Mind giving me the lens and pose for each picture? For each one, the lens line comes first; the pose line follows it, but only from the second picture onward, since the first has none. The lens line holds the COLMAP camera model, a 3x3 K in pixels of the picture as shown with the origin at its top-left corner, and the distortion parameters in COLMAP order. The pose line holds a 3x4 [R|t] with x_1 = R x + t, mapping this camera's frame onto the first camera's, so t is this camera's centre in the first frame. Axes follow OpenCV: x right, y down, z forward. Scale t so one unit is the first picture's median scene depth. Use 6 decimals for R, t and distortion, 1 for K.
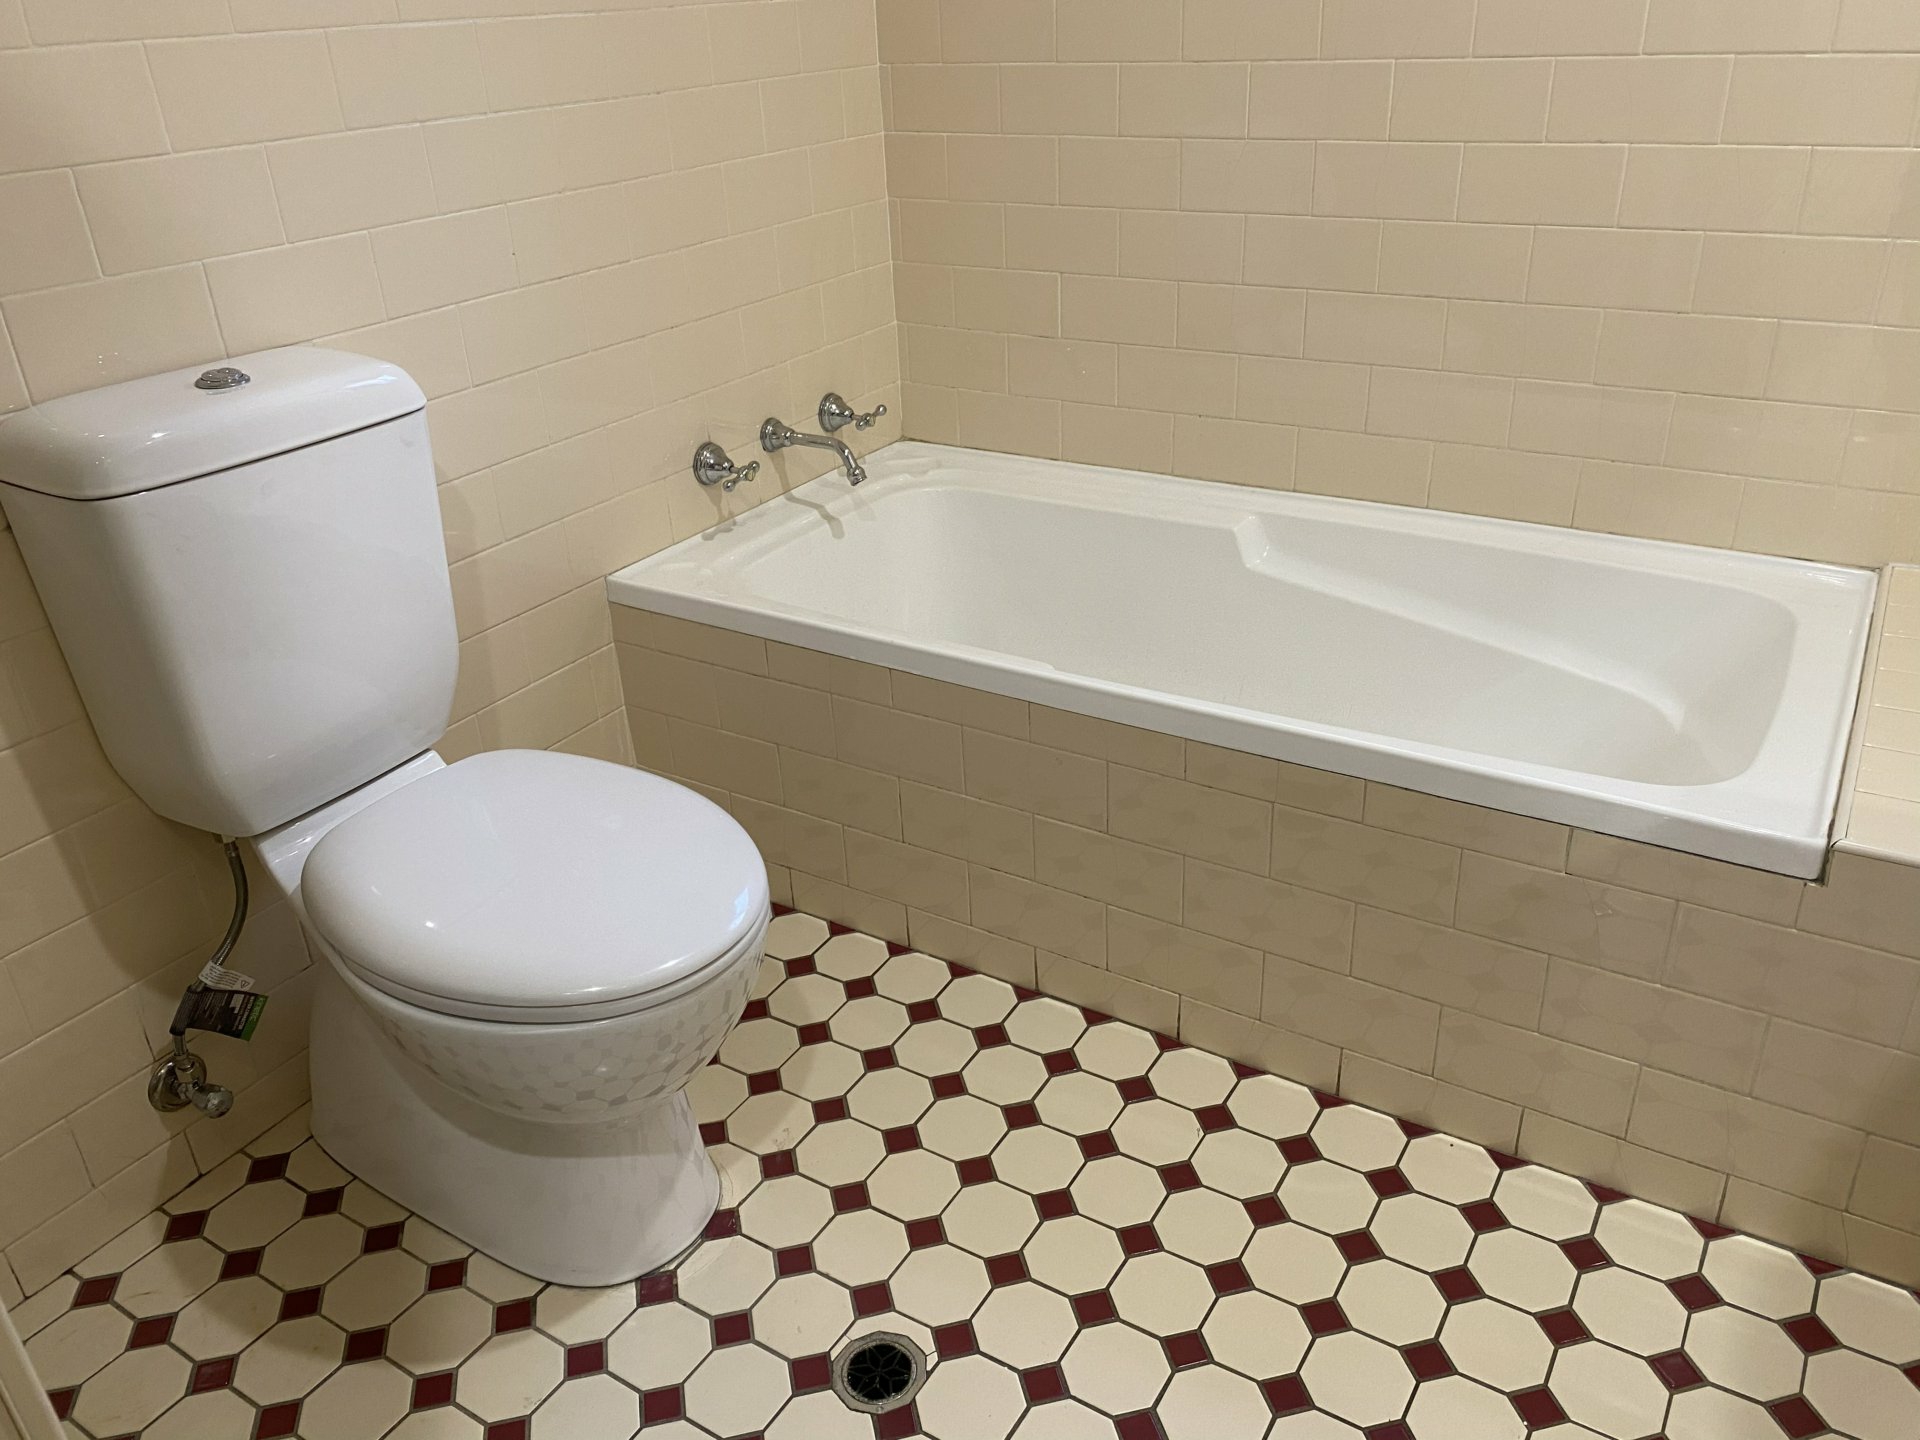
lens RADIAL K [[1463.7, 0, 959.5], [0, 1463.7, 720.1], [0, 0, 1]] dist [0.013813, -0.006367]
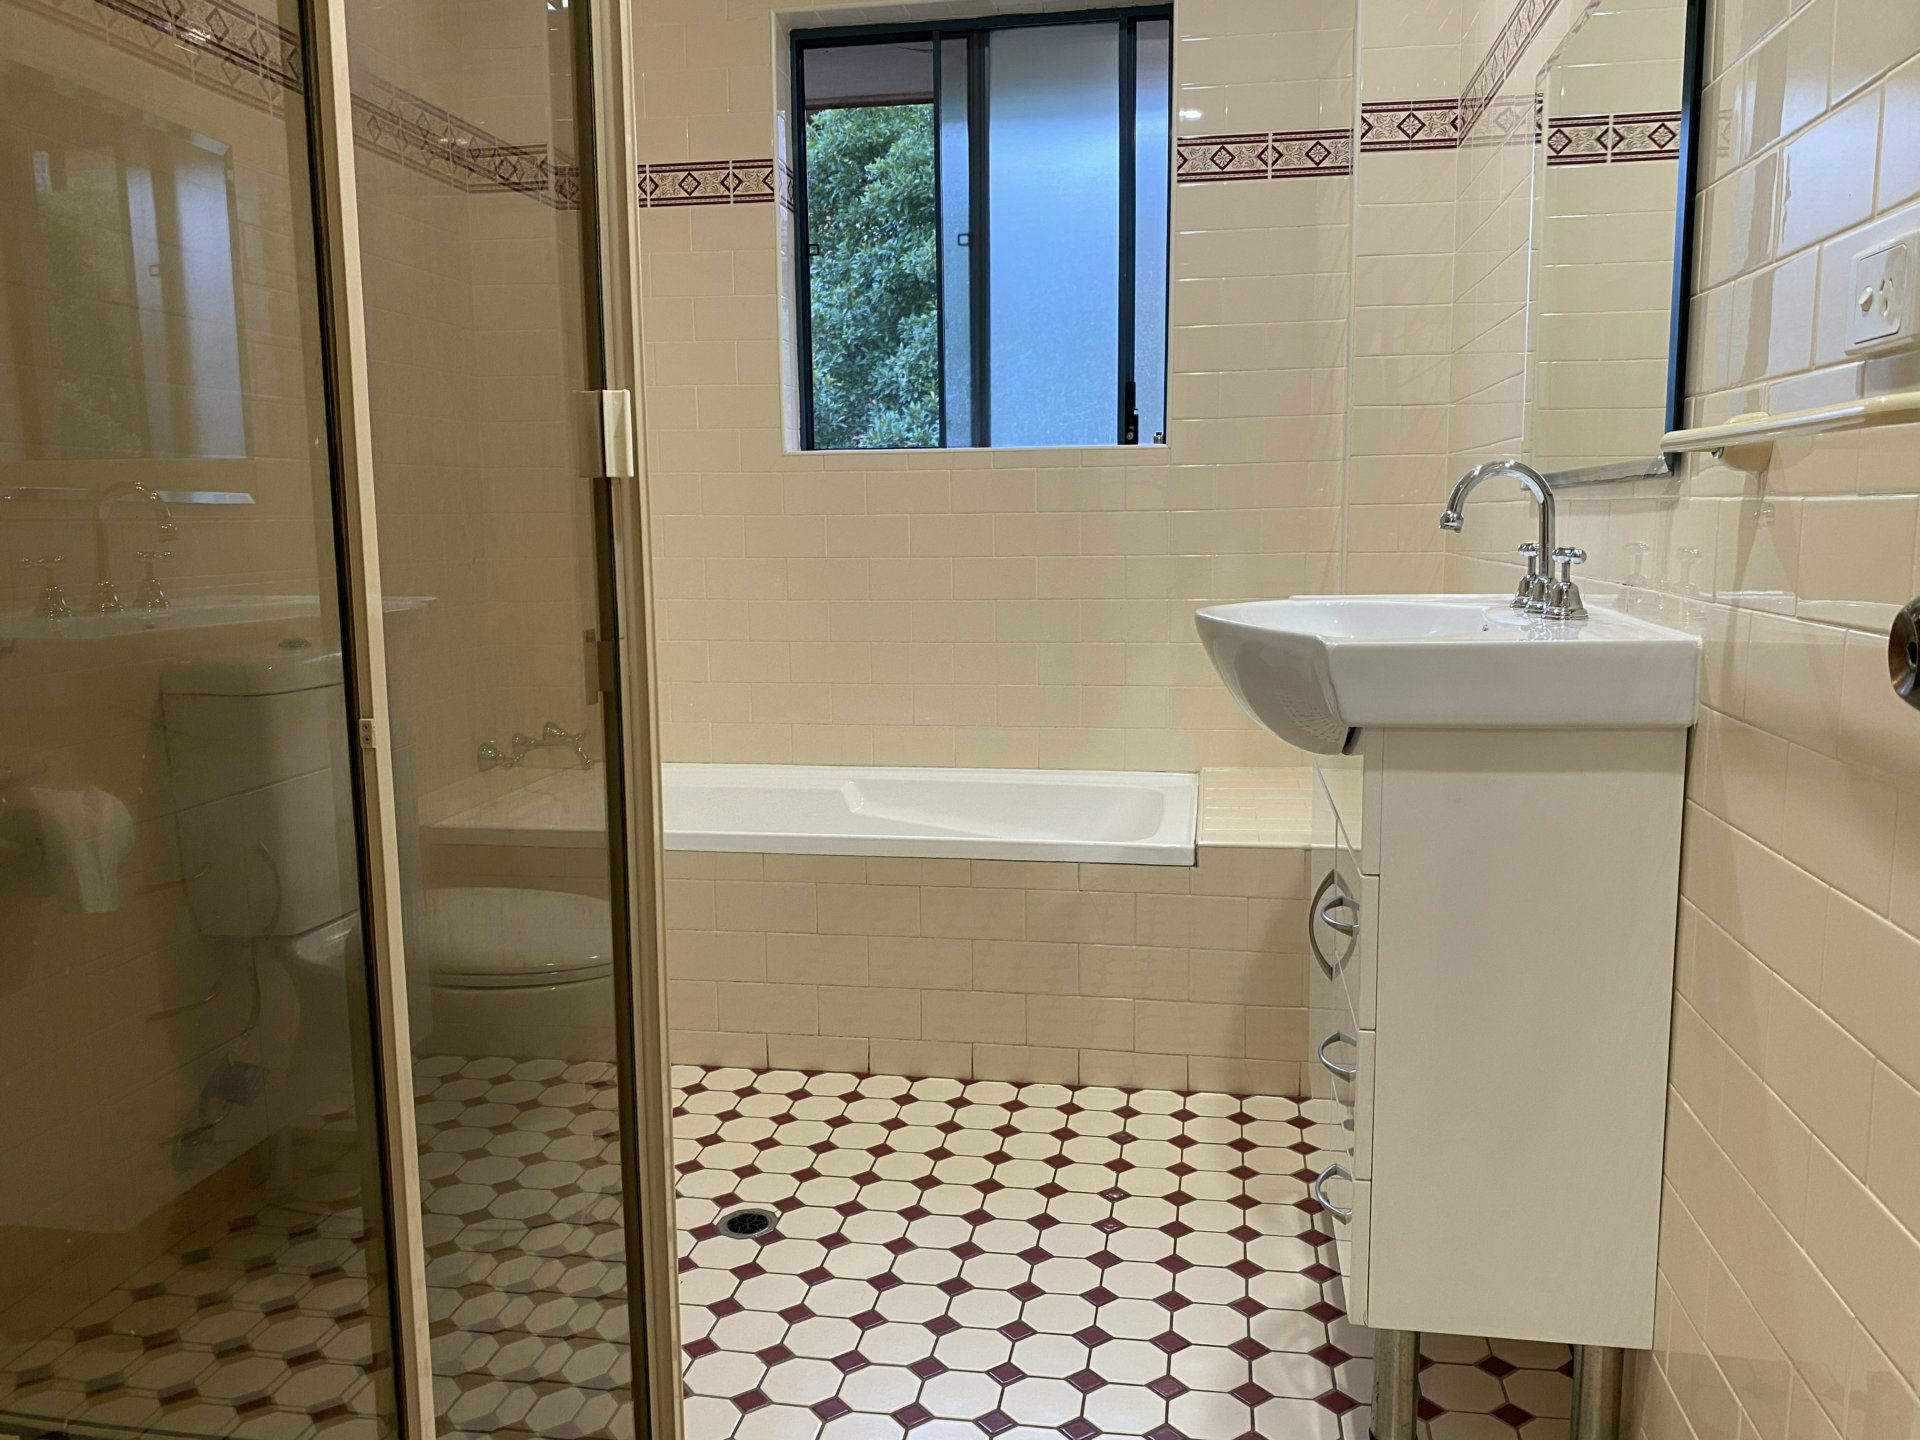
lens RADIAL K [[1463.7, 0, 961.7], [0, 1463.7, 719.7], [0, 0, 1]] dist [0.013813, -0.006367]
pose [[0.925182, -0.025390, 0.378672, -0.388210], [0.150320, 0.940676, -0.304193, 0.407795], [-0.348484, 0.338356, 0.874113, -0.591573]]
